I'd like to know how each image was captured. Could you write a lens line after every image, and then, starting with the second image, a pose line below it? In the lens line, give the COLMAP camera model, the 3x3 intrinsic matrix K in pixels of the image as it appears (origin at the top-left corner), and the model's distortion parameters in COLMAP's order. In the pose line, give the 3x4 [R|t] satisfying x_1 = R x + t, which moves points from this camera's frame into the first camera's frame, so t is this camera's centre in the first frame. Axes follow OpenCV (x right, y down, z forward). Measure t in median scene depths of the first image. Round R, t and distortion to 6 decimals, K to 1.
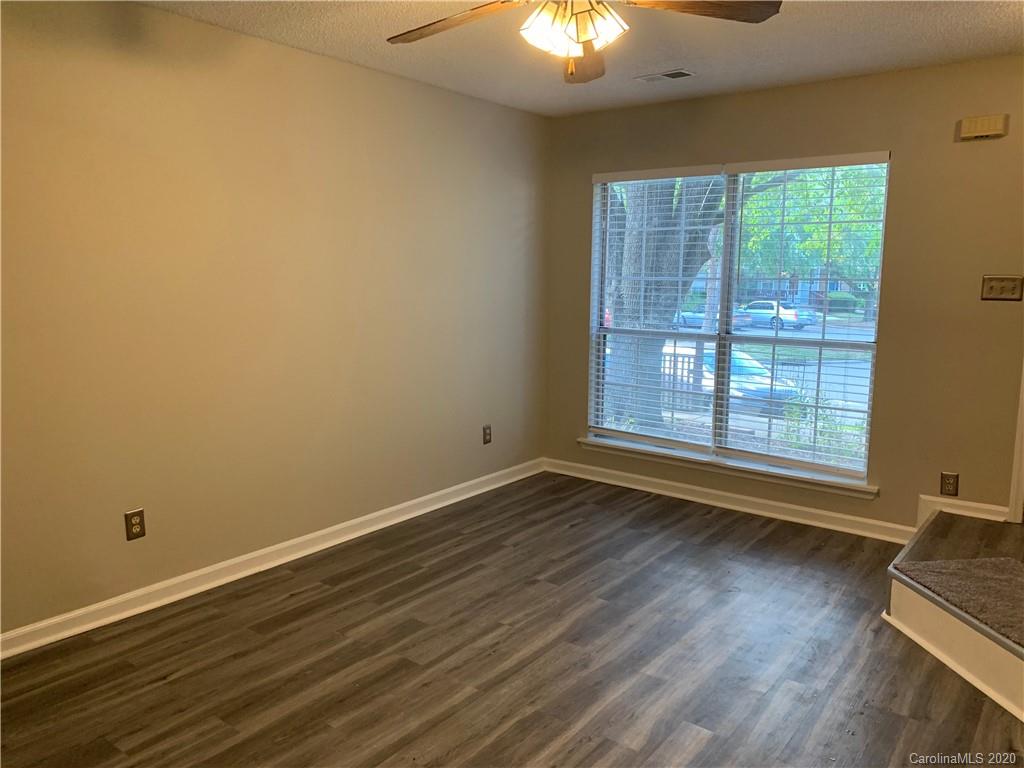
lens RADIAL K [[778.9, 0, 495.6], [0, 778.9, 382.8], [0, 0, 1]] dist [-0.033355, -0.003319]
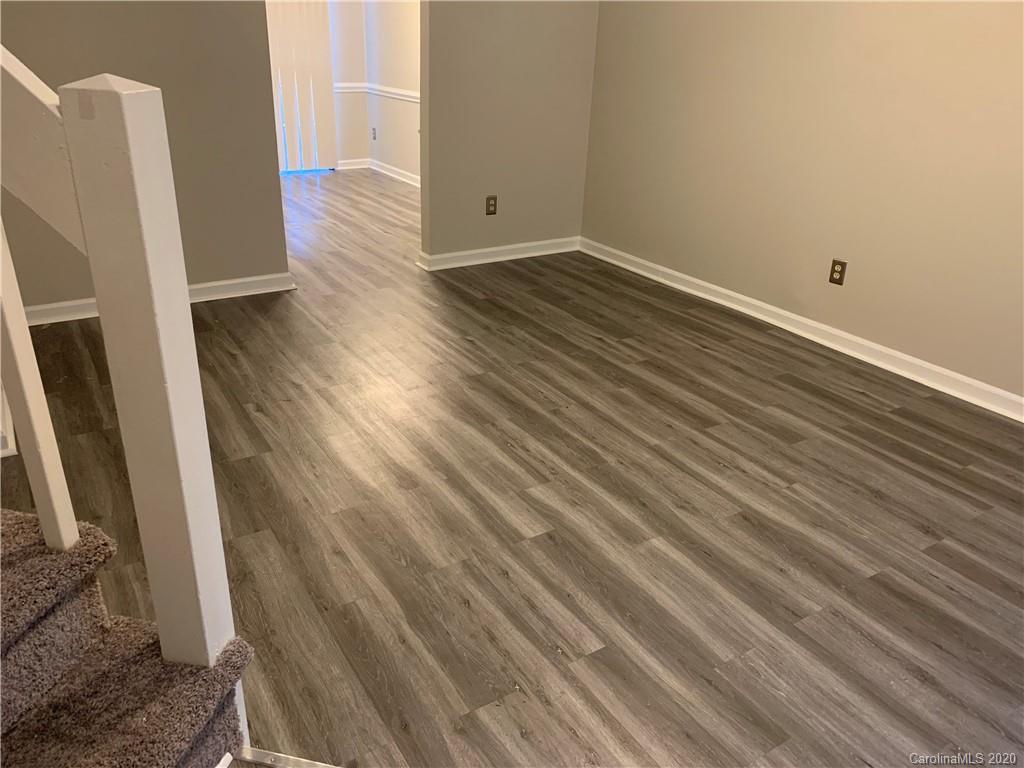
lens RADIAL K [[778.9, 0, 495.6], [0, 778.9, 382.8], [0, 0, 1]] dist [-0.033355, -0.003319]
pose [[-0.354728, 0.376968, -0.855607, 0.855924], [-0.157586, 0.877920, 0.452132, -0.129279], [0.921594, 0.295215, -0.252018, 0.922973]]
